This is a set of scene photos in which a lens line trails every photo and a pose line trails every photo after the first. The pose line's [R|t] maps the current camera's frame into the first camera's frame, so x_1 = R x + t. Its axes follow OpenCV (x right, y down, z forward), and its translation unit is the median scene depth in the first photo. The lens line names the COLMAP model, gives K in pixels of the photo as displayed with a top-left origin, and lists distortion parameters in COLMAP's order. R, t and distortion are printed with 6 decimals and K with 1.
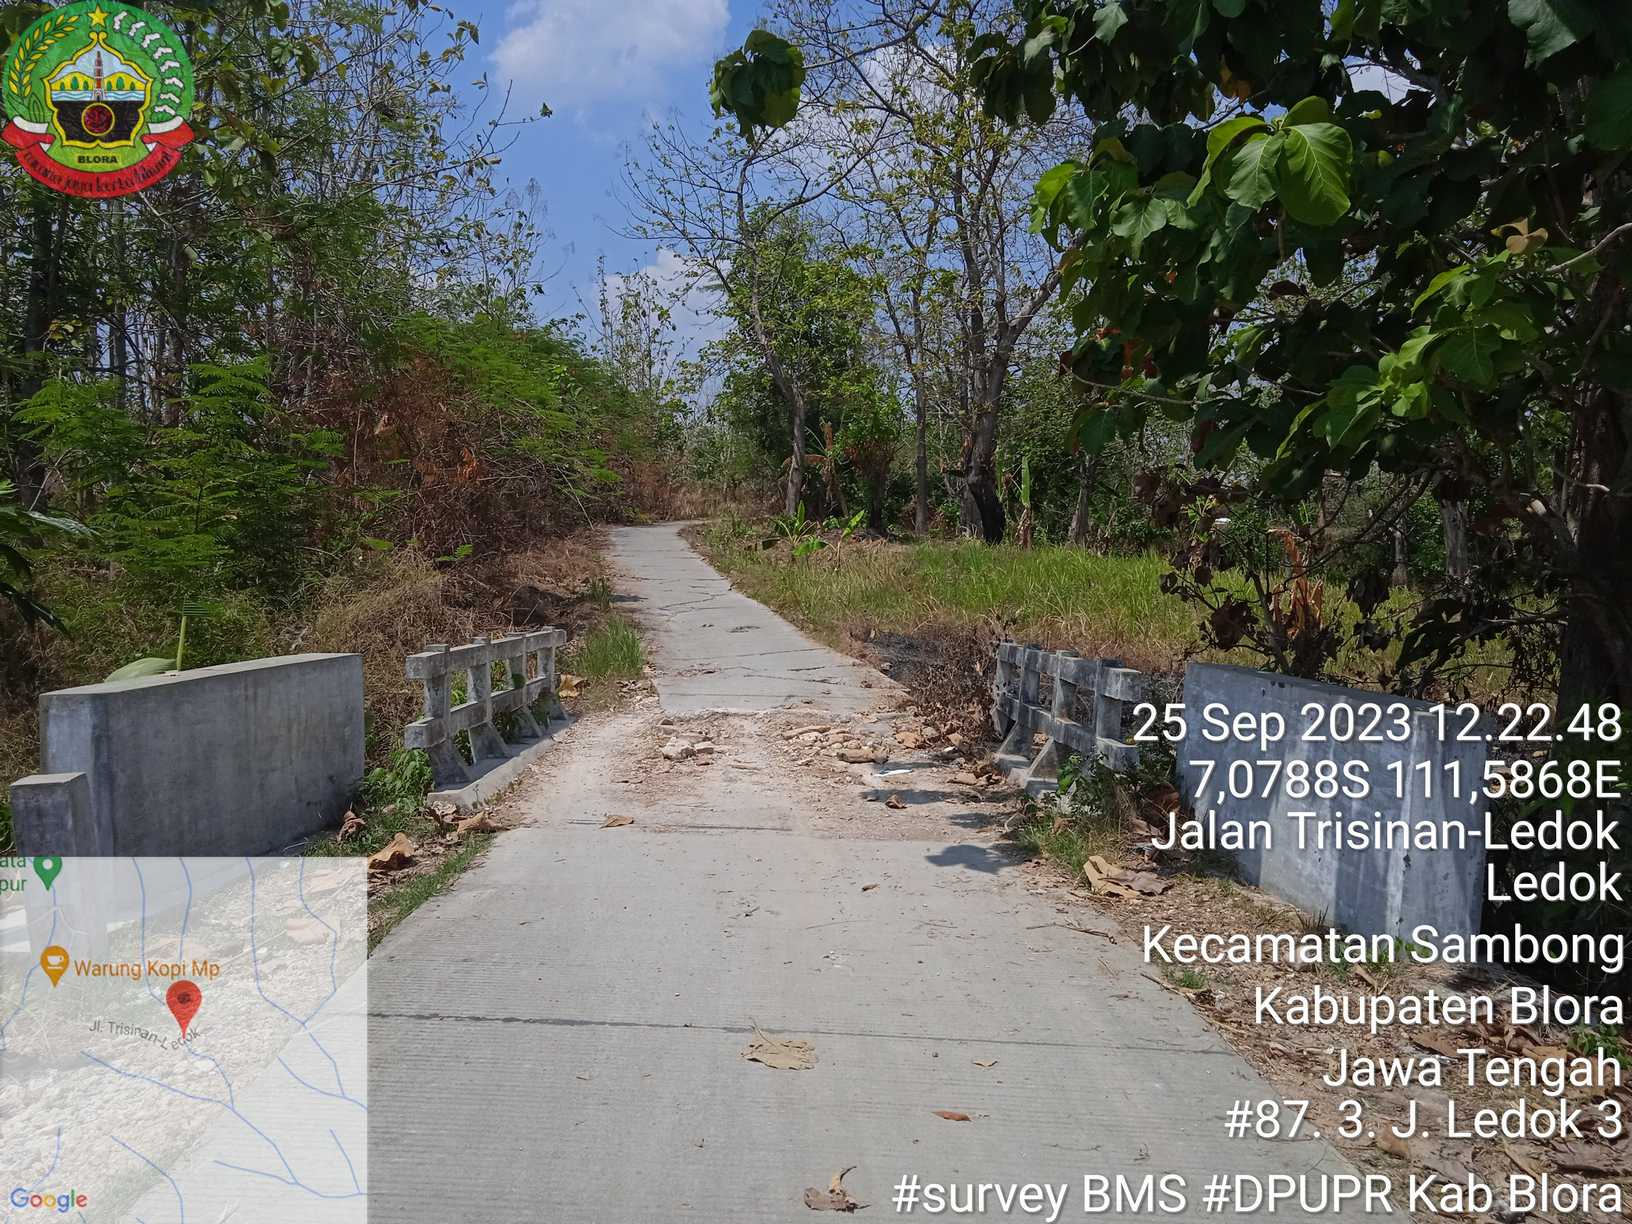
lens RADIAL K [[1386.1, 0, 820.5], [0, 1386.1, 617.6], [0, 0, 1]] dist [0.065991, -0.072090]
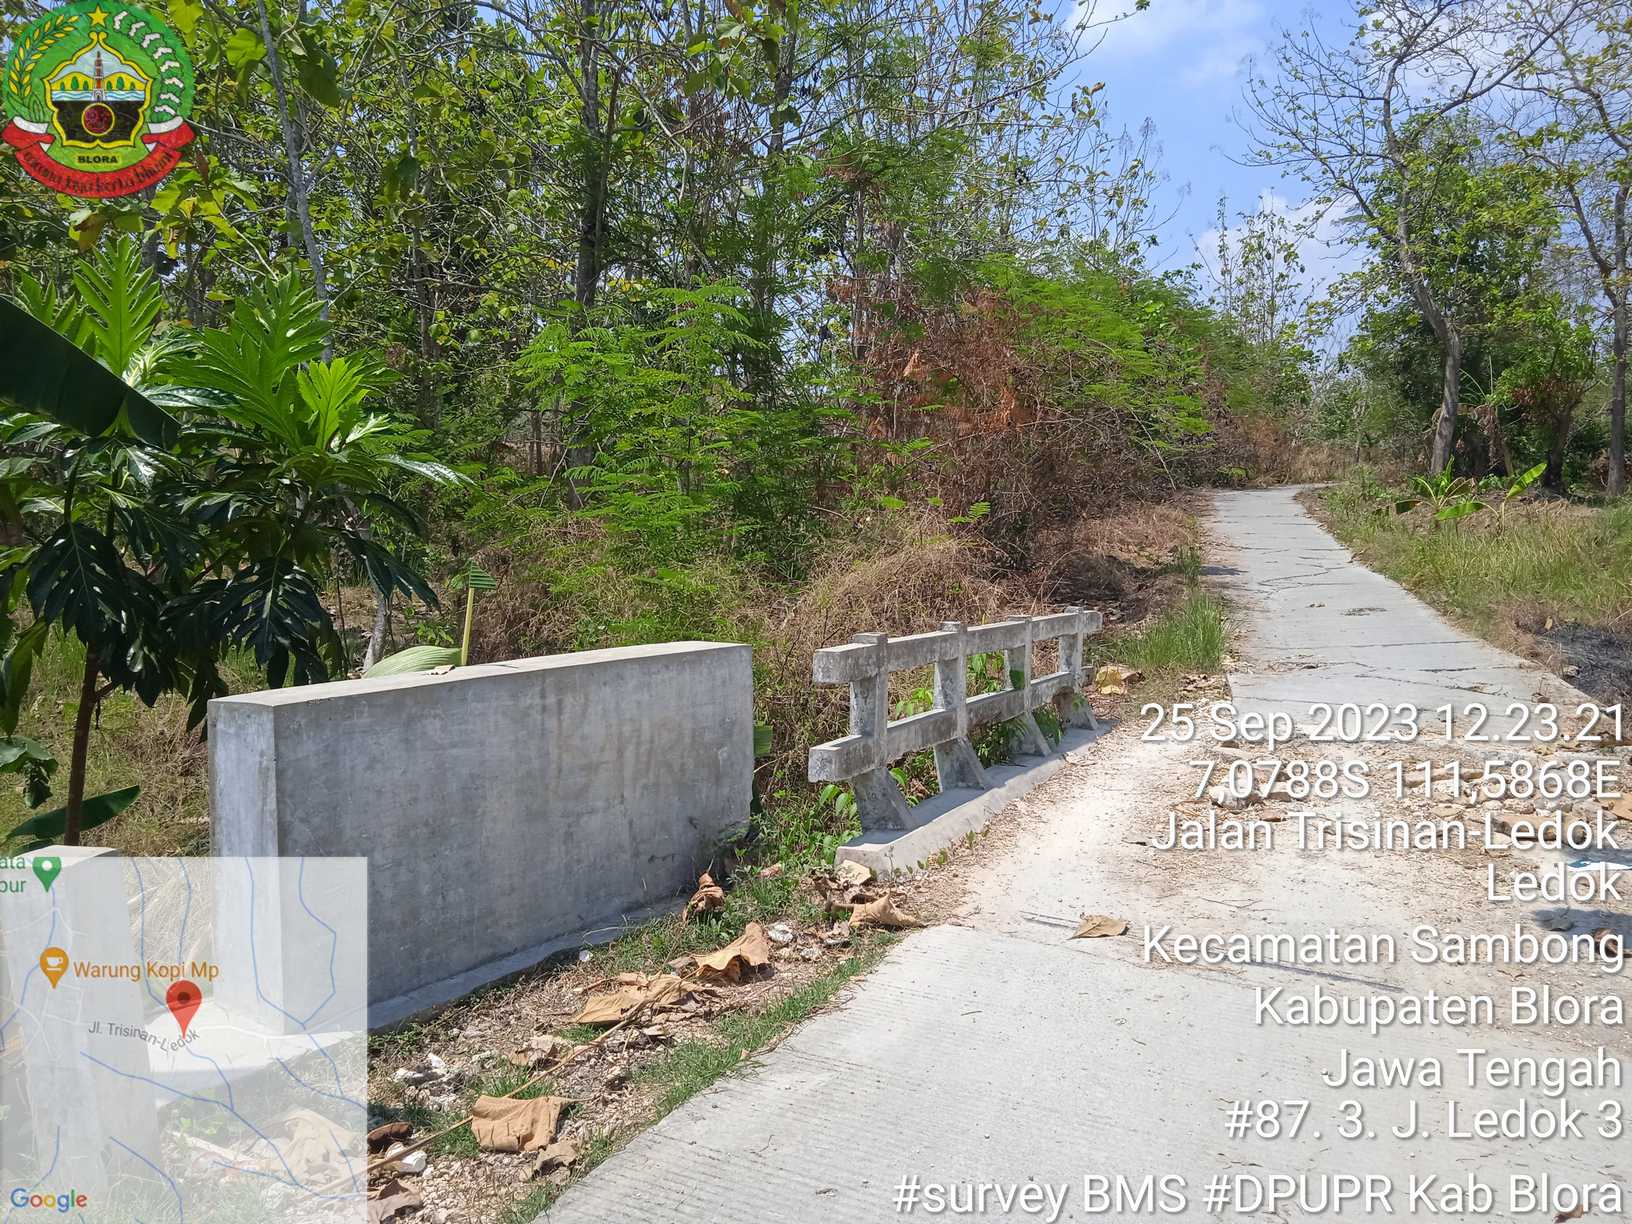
lens RADIAL K [[1386.1, 0, 820.5], [0, 1386.1, 617.6], [0, 0, 1]] dist [0.065991, -0.072090]
pose [[0.906412, 0.031164, -0.421244, 0.000075], [-0.022009, 0.999404, 0.026578, -0.002225], [0.421822, -0.014819, 0.906558, 0.112111]]
